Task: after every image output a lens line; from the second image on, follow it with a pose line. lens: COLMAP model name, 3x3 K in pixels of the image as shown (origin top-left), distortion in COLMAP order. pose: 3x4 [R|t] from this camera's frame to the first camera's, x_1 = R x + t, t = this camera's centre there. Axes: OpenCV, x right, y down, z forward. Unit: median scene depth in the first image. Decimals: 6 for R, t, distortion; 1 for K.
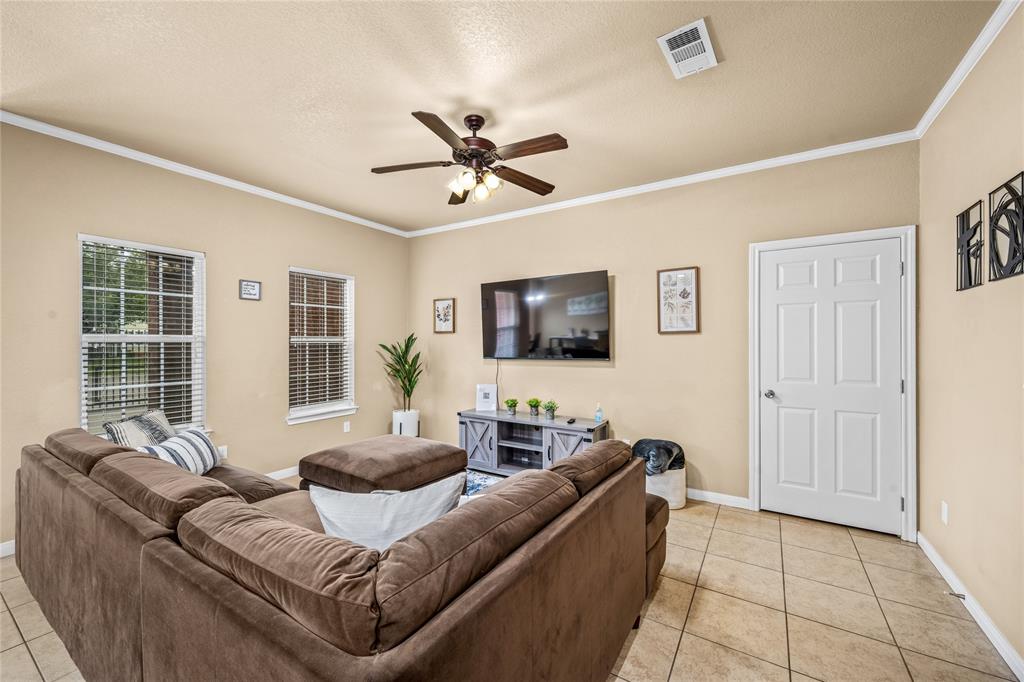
lens RADIAL K [[409.4, 0, 512.5], [0, 409.4, 350.0], [0, 0, 1]] dist [-0.001283, -0.000175]
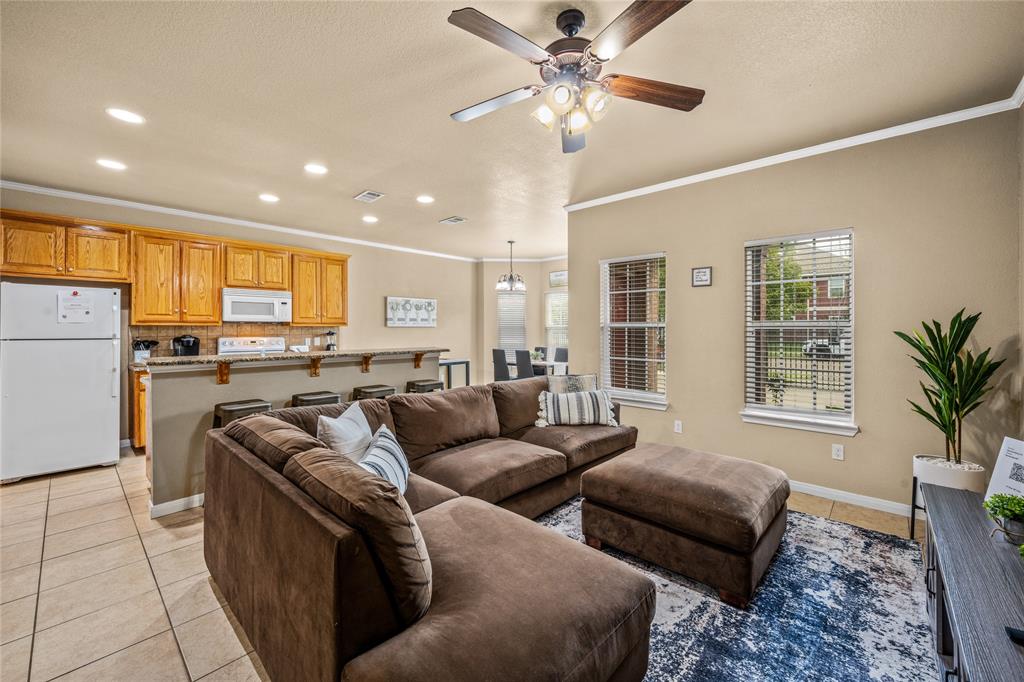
lens RADIAL K [[409.4, 0, 513.2], [0, 409.4, 327.9], [0, 0, 1]] dist [-0.001283, -0.000175]
pose [[-0.168750, 0.002713, -0.985655, 0.446204], [-0.018334, 0.999815, 0.005890, -0.015879], [0.985488, 0.019065, -0.168669, 0.715640]]
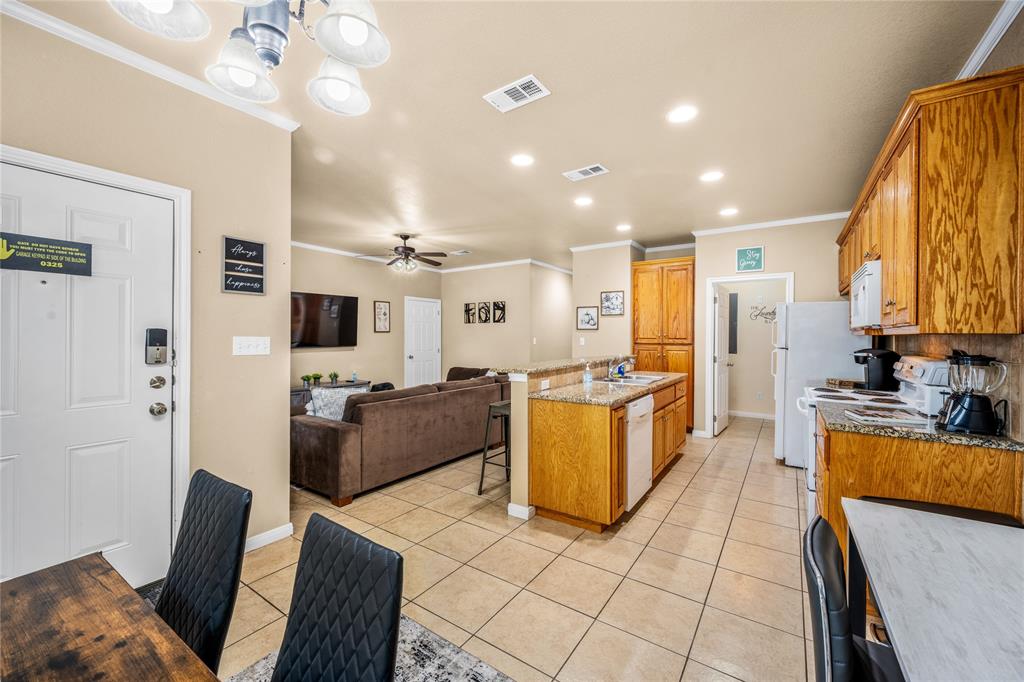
lens RADIAL K [[409.4, 0, 514.4], [0, 409.4, 338.3], [0, 0, 1]] dist [-0.001283, -0.000175]
pose [[0.028258, -0.003586, 0.999594, -1.587399], [0.015694, 0.999872, 0.003143, -0.004849], [-0.999477, 0.015599, 0.028310, 0.244919]]
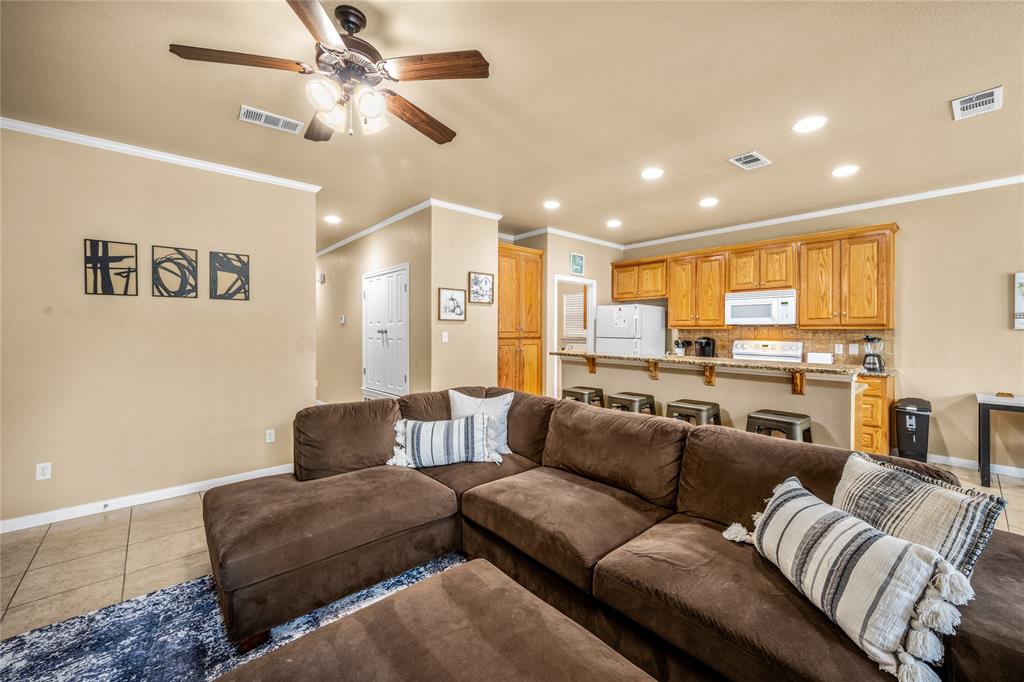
lens RADIAL K [[409.4, 0, 520.0], [0, 409.4, 331.2], [0, 0, 1]] dist [-0.001283, -0.000175]
pose [[-0.966430, 0.000124, 0.256928, -0.386400], [0.005357, 0.999792, 0.019665, -0.021988], [-0.256872, 0.020381, -0.966230, 1.125926]]
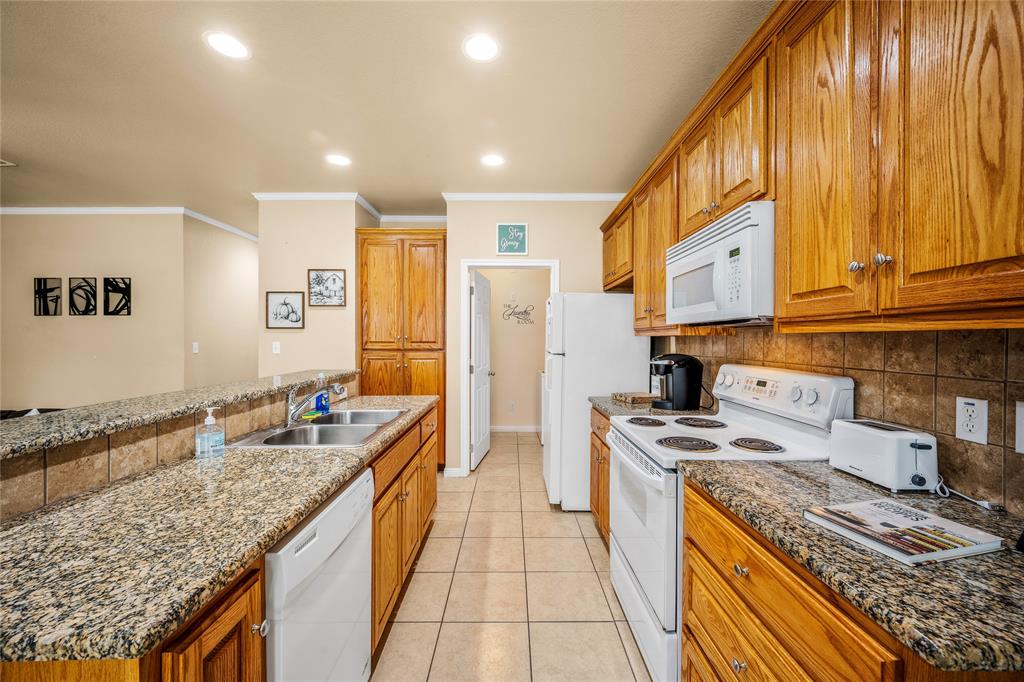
lens RADIAL K [[409.4, 0, 517.7], [0, 409.4, 339.6], [0, 0, 1]] dist [-0.001283, -0.000175]
pose [[-0.545229, 0.002407, 0.838283, -1.087798], [0.017628, 0.999808, 0.008595, -0.001051], [-0.838102, 0.019463, -0.545167, 0.062346]]
